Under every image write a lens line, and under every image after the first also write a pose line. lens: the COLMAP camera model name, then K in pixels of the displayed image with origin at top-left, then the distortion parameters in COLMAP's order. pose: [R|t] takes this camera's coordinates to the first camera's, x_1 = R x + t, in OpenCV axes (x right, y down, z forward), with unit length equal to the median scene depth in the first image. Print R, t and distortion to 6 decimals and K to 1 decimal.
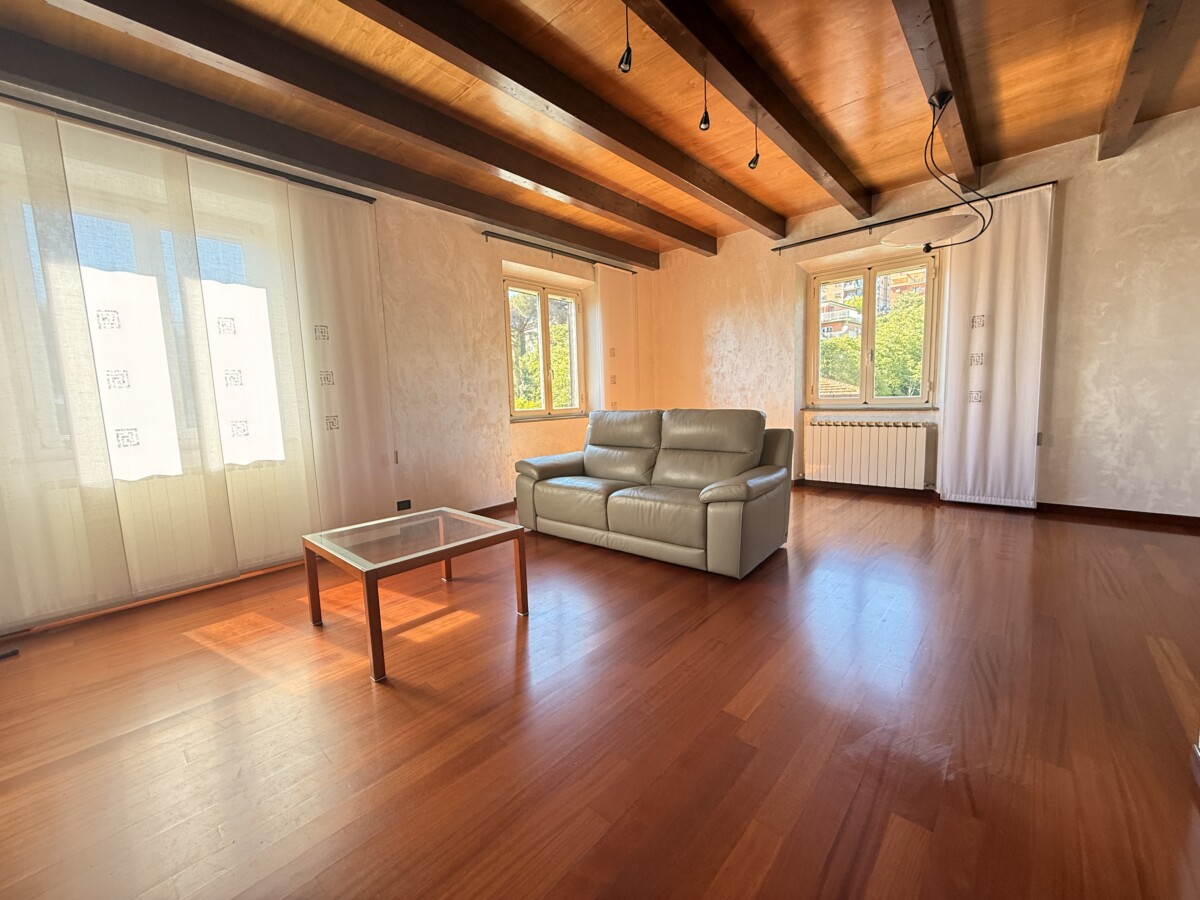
lens RADIAL K [[474.8, 0, 597.1], [0, 474.8, 450.1], [0, 0, 1]] dist [-0.000297, -0.000096]
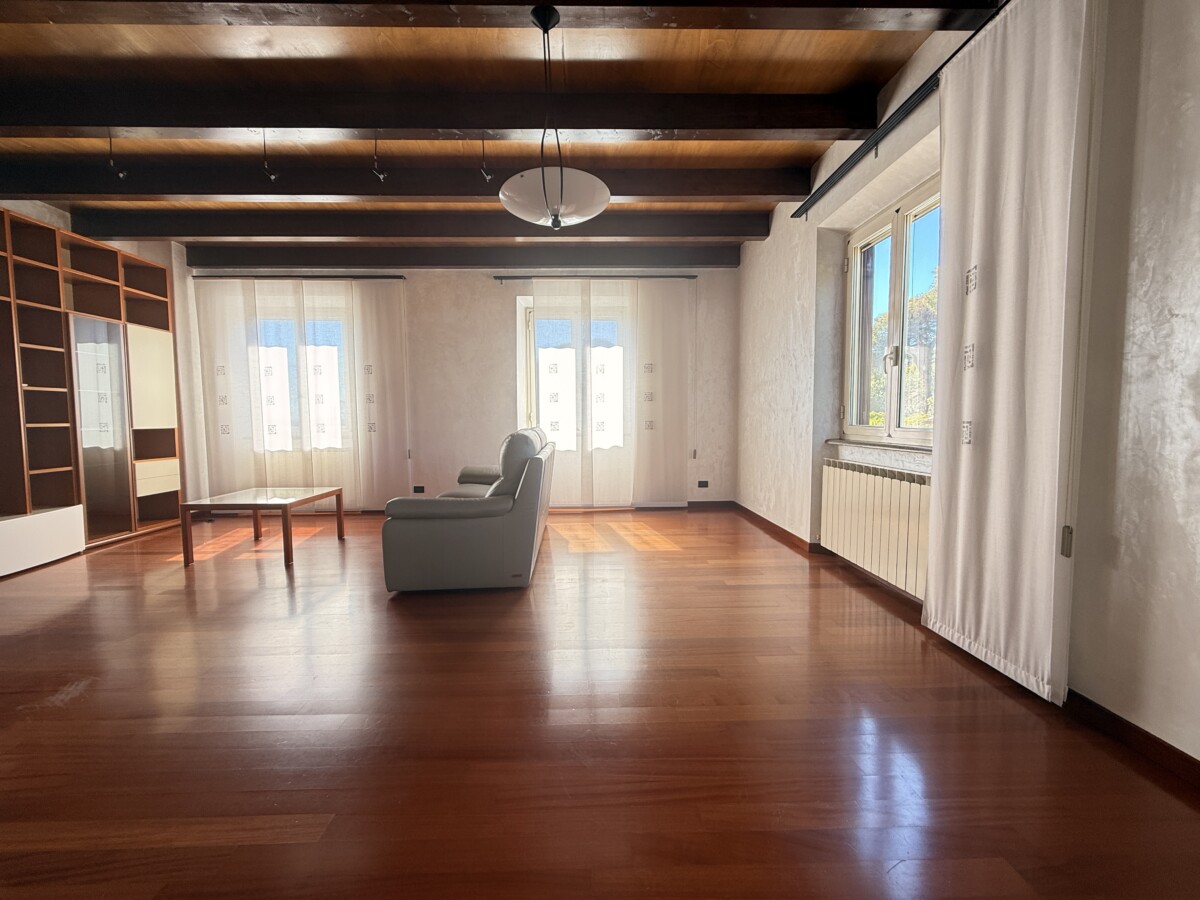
lens RADIAL K [[474.8, 0, 597.1], [0, 474.8, 450.1], [0, 0, 1]] dist [-0.000297, -0.000096]
pose [[0.688427, 0.077675, -0.721135, 1.064132], [-0.096022, 0.995258, 0.015534, -0.078449], [0.718922, 0.058551, 0.692621, 0.463984]]
